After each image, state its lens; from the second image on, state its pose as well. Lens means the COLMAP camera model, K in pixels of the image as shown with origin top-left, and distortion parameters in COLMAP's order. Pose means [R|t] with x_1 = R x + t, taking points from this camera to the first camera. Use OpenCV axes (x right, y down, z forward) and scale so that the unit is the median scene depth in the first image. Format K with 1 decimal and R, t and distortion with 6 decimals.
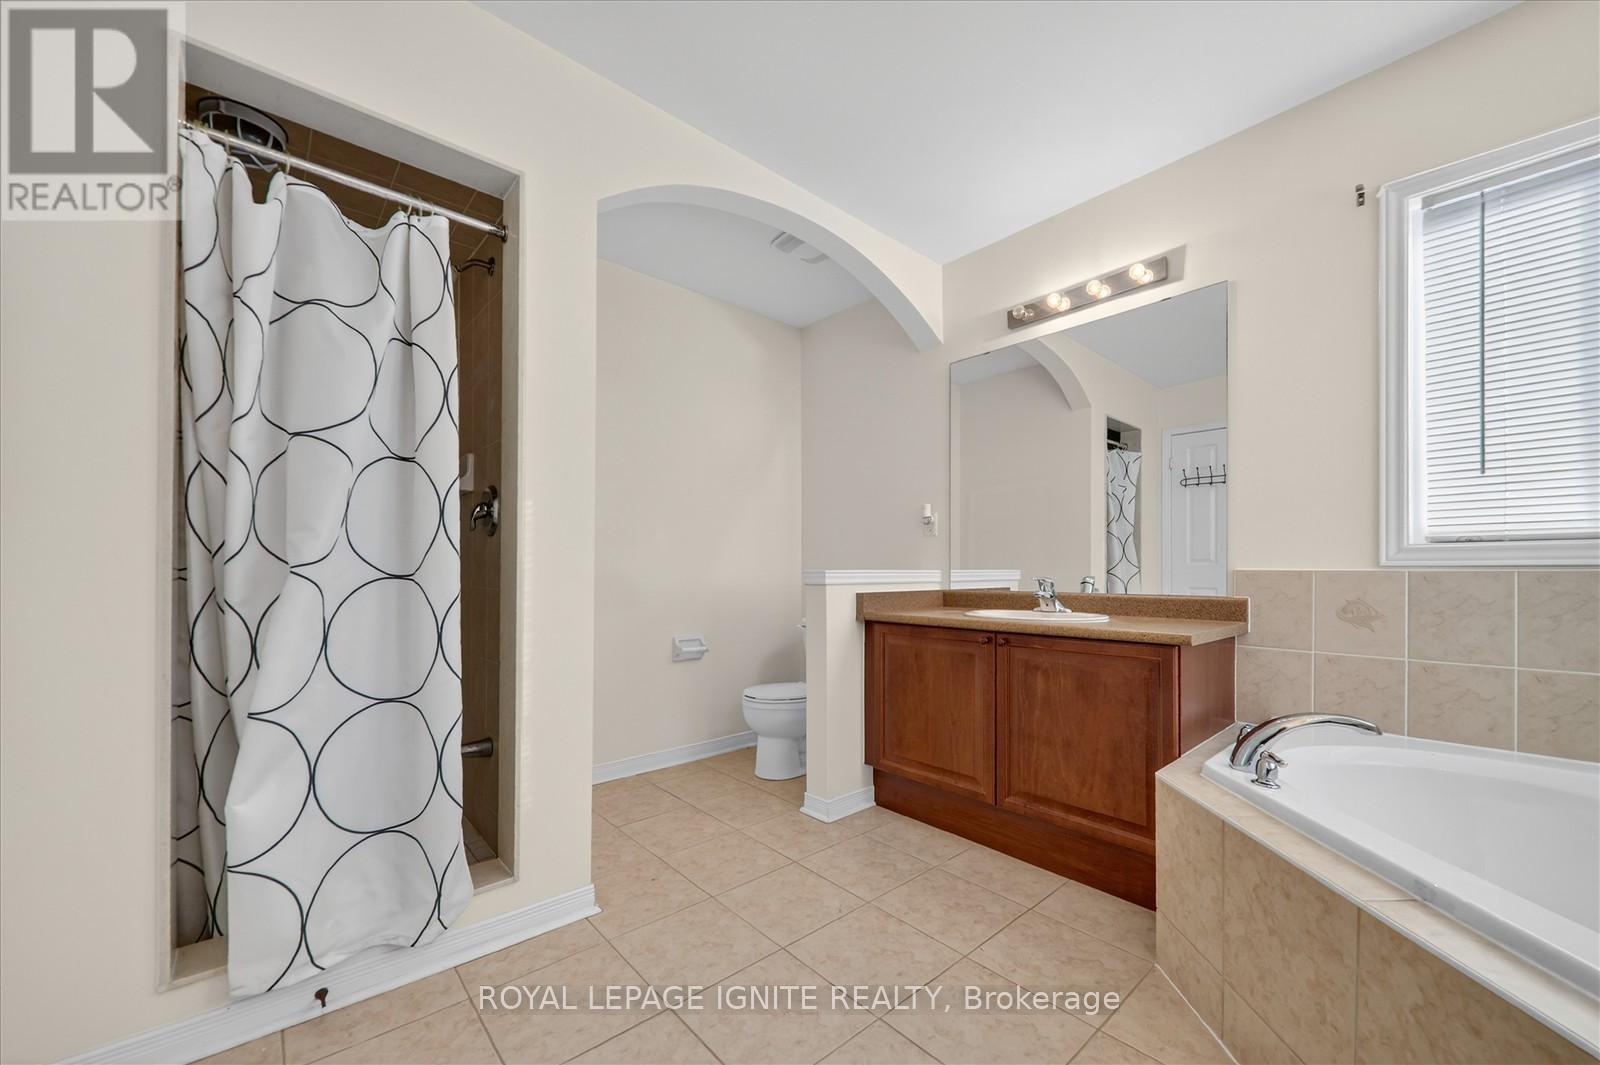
lens RADIAL K [[607.5, 0, 801.6], [0, 607.5, 567.8], [0, 0, 1]] dist [0.000065, -0.000038]
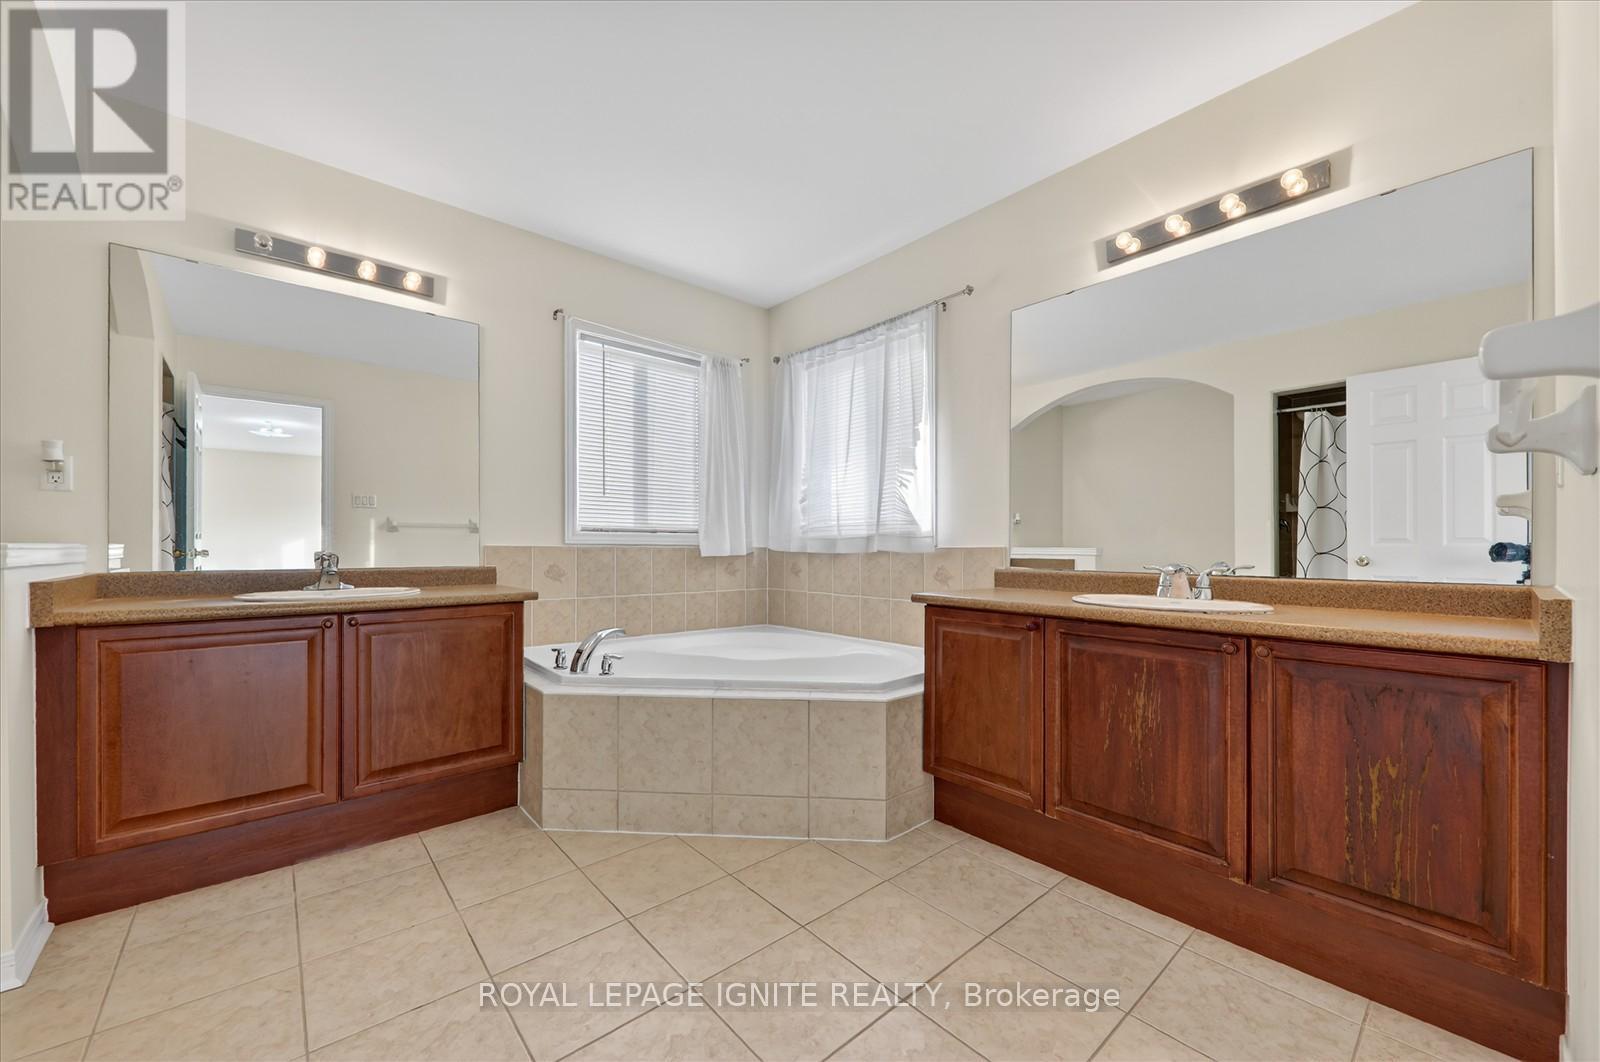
lens RADIAL K [[604.5, 0, 796.1], [0, 604.5, 543.2], [0, 0, 1]] dist [-0.000535, -0.000307]
pose [[0.007696, 0.003357, 0.999965, -0.630538], [-0.010281, 0.999942, -0.003278, -0.003190], [-0.999918, -0.010255, 0.007730, 0.329252]]
